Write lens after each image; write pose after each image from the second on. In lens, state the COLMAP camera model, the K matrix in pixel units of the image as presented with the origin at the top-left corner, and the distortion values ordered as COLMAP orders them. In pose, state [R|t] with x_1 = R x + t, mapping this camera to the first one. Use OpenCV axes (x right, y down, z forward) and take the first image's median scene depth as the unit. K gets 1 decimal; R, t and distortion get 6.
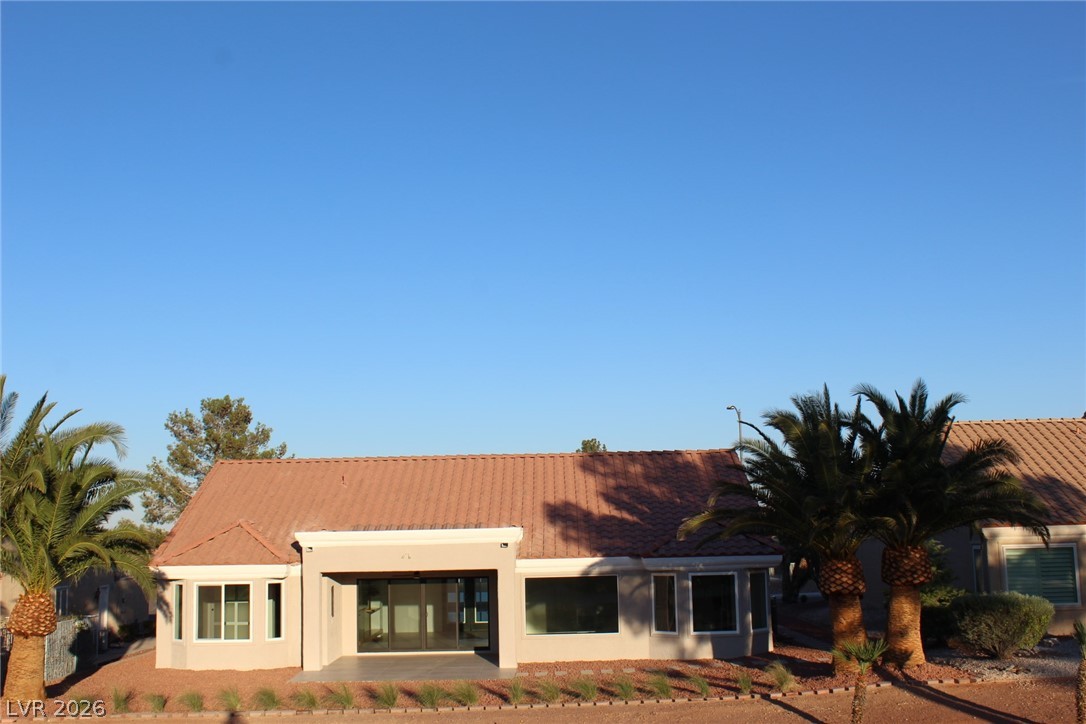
lens RADIAL K [[1194.7, 0, 542.7], [0, 1194.7, 397.4], [0, 0, 1]] dist [-0.123603, 0.191668]
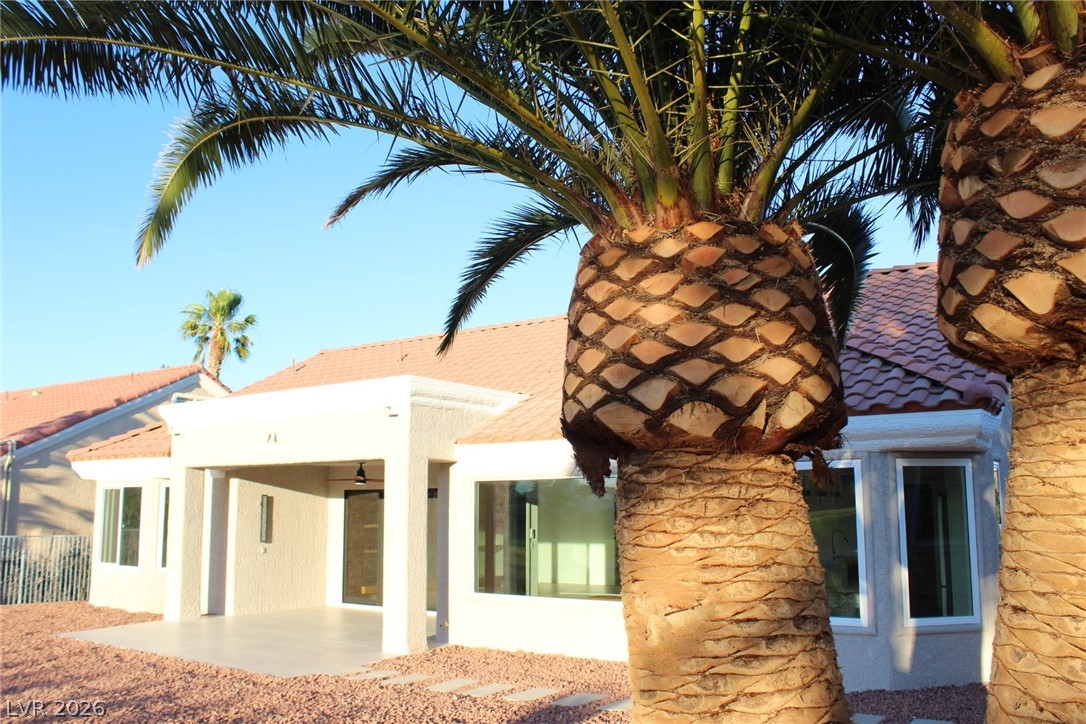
lens RADIAL K [[898.0, 0, 542.8], [0, 898.0, 395.2], [0, 0, 1]] dist [-0.104101, 0.005907]
pose [[0.812538, -0.057787, -0.580037, 0.247155], [0.051183, 0.998303, -0.027758, 0.129359], [0.580657, -0.007133, 0.814117, 0.711964]]
